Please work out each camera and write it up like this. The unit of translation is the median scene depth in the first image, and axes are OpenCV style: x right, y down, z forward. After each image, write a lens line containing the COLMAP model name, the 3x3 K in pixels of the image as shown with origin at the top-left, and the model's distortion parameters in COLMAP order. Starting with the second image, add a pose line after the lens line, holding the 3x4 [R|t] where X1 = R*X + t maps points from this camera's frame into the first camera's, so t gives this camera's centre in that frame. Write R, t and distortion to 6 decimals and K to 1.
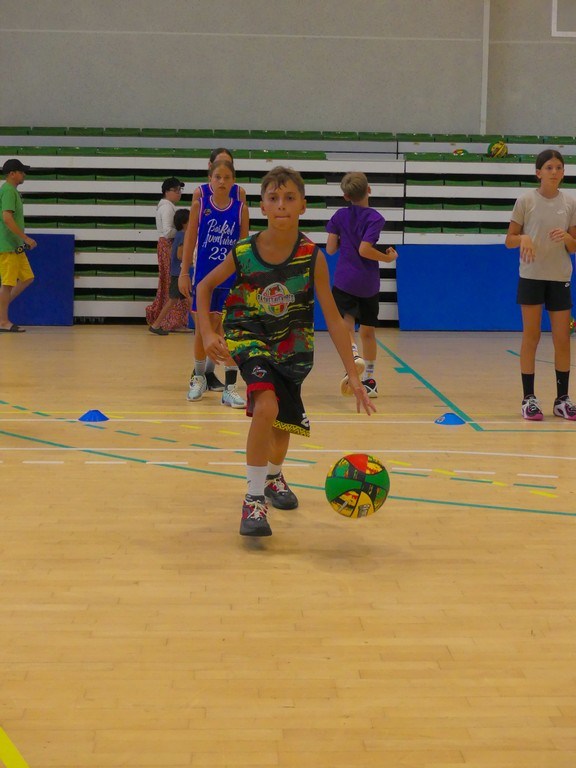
lens RADIAL K [[1365.4, 0, 289.0], [0, 1365.4, 362.5], [0, 0, 1]] dist [-0.050332, 0.000000]
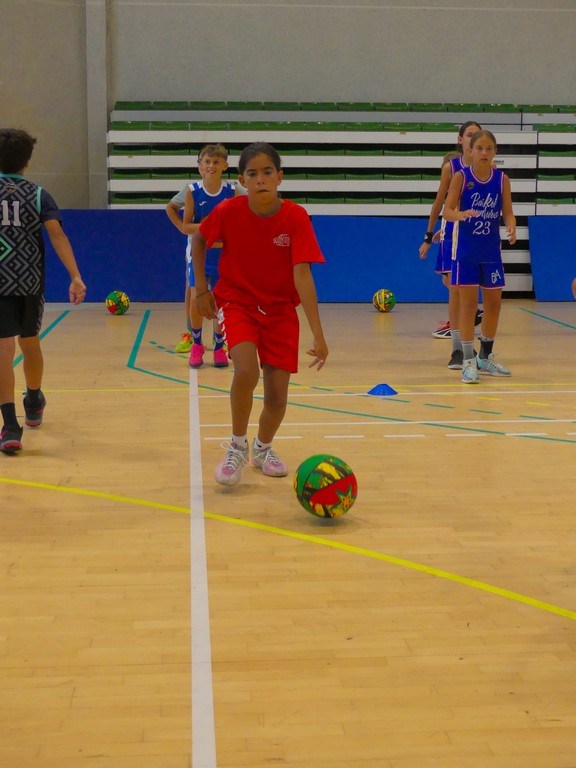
lens RADIAL K [[1365.4, 0, 288.0], [0, 1365.4, 387.0], [0, 0, 1]] dist [-0.050332, 0.000000]
pose [[0.999292, -0.017536, 0.033287, -0.135997], [0.016251, 0.999127, 0.038488, -0.001681], [-0.033933, -0.037919, 0.998704, -0.004059]]
